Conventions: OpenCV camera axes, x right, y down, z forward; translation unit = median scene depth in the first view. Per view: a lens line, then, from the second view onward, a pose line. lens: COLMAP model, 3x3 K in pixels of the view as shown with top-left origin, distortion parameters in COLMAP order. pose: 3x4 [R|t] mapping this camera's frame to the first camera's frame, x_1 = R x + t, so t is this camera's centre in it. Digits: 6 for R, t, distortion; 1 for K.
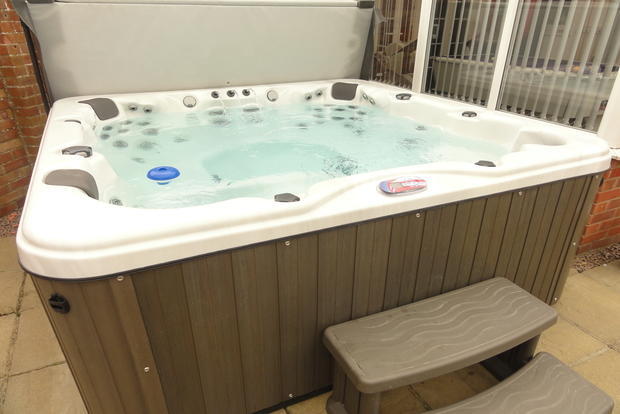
lens RADIAL K [[431.4, 0, 309.8], [0, 431.4, 208.9], [0, 0, 1]] dist [0.007292, 0.002021]
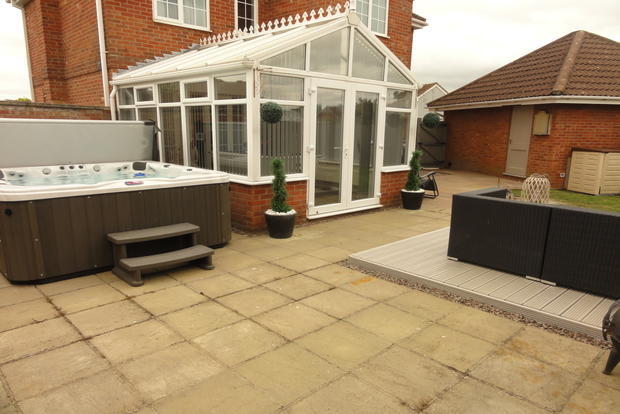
lens RADIAL K [[431.4, 0, 311.2], [0, 431.4, 208.3], [0, 0, 1]] dist [0.007292, 0.002021]
pose [[0.949216, -0.054103, 0.309939, 0.212955], [0.125034, 0.968841, -0.213807, 0.437581], [-0.288714, 0.241702, 0.926404, -0.996321]]
